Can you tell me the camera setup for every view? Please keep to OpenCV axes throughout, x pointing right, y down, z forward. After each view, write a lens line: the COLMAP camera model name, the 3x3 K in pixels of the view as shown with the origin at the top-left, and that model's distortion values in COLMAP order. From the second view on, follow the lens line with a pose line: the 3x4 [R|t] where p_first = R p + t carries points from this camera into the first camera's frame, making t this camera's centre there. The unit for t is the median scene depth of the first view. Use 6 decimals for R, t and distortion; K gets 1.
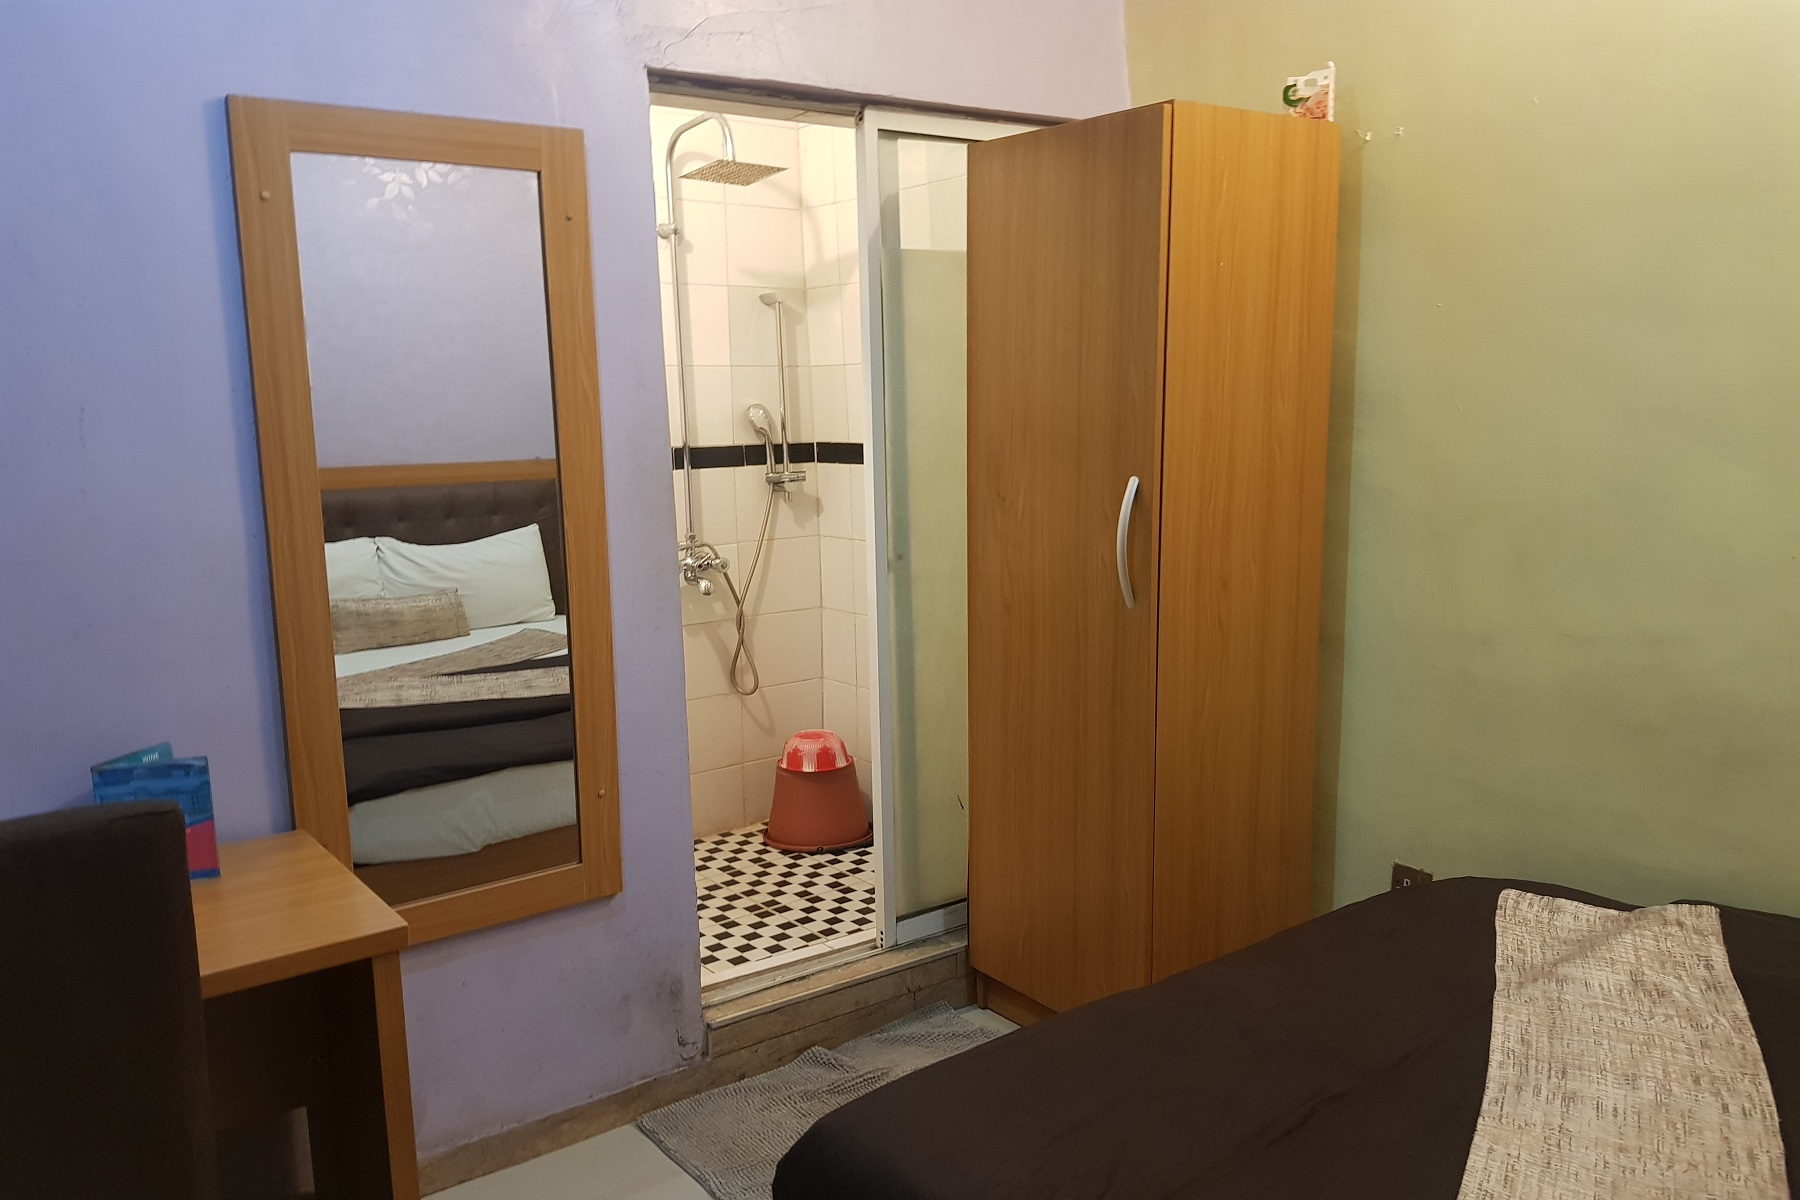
lens RADIAL K [[1422.0, 0, 900.0], [0, 1422.0, 600.0], [0, 0, 1]] dist [0.079159, -0.160223]
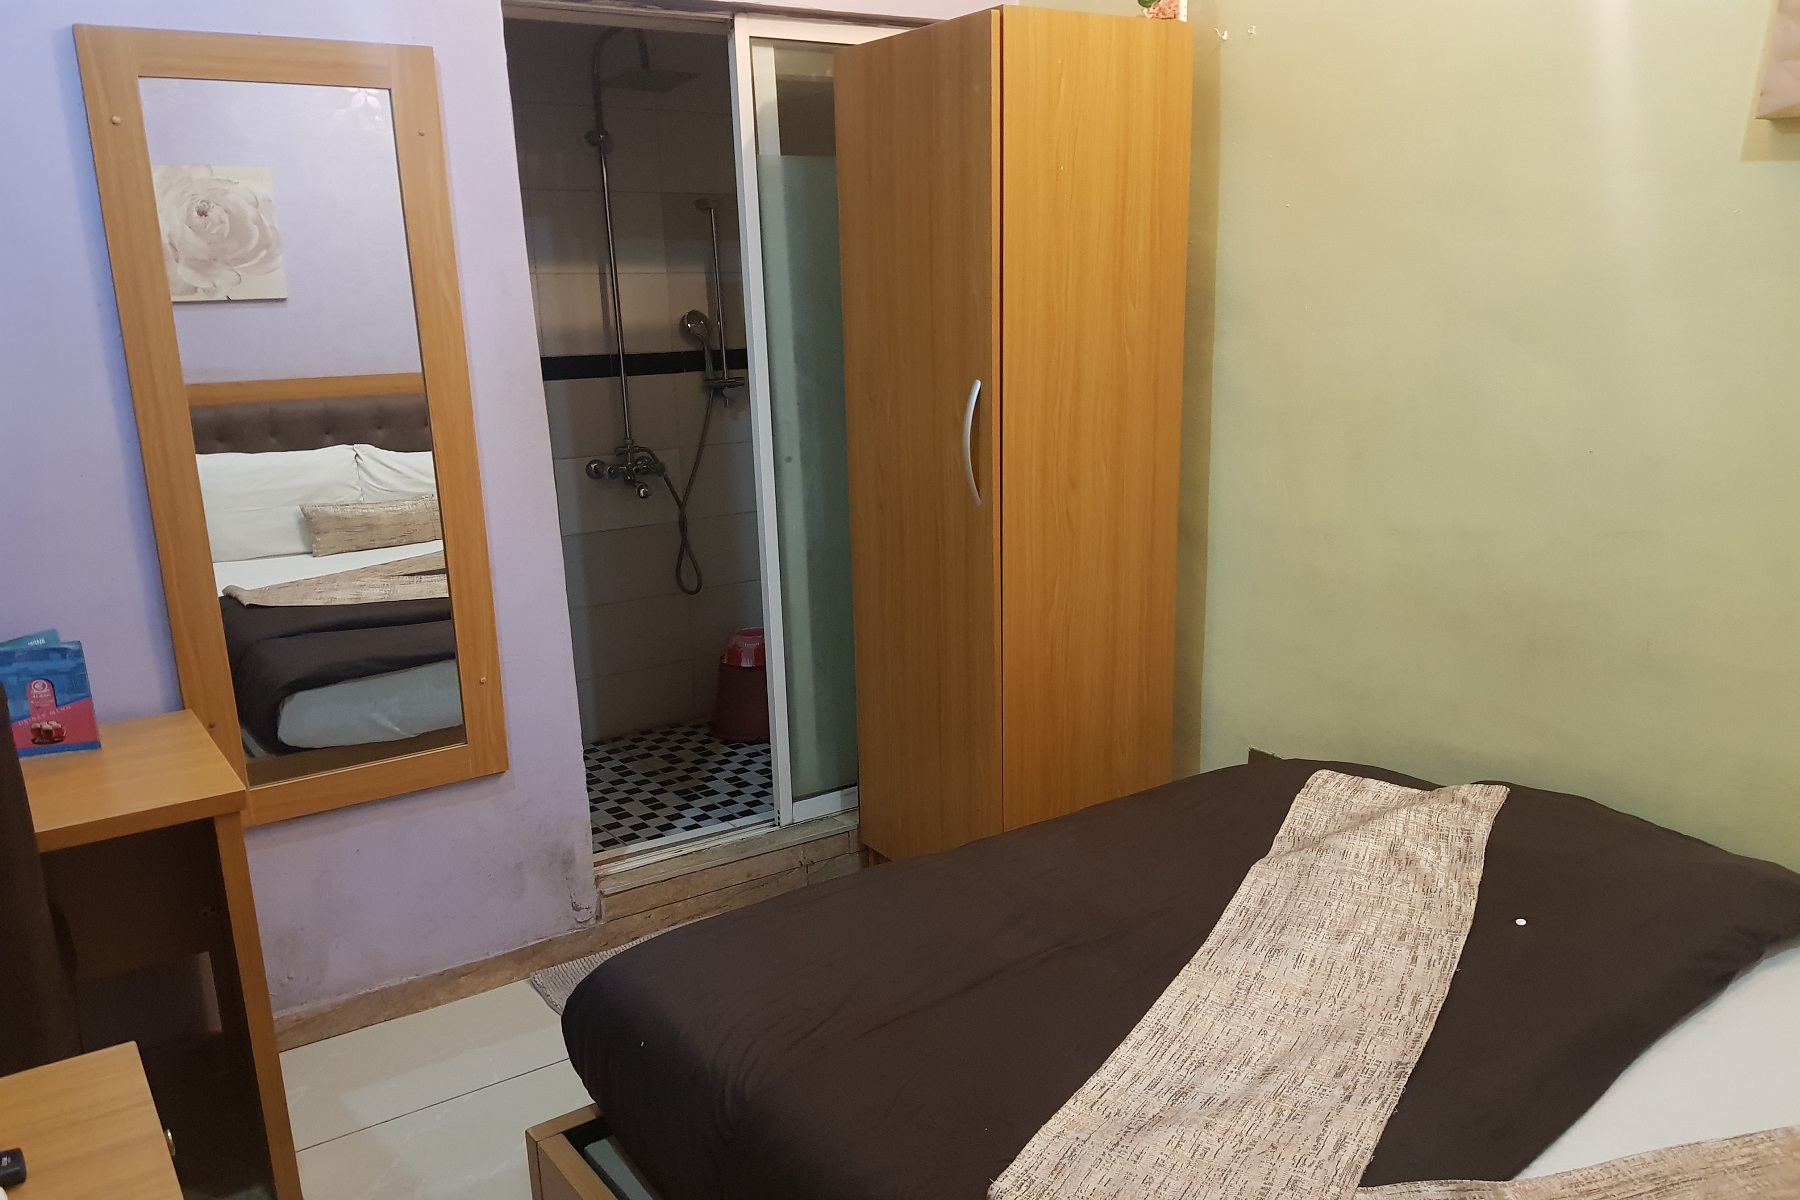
lens RADIAL K [[1401.9, 0, 873.9], [0, 1401.9, 628.0], [0, 0, 1]] dist [0.098591, -0.189442]
pose [[0.998723, -0.000334, -0.050511, 0.127322], [0.004670, 0.996305, 0.085761, 0.005305], [0.050296, -0.085887, 0.995035, -0.040813]]
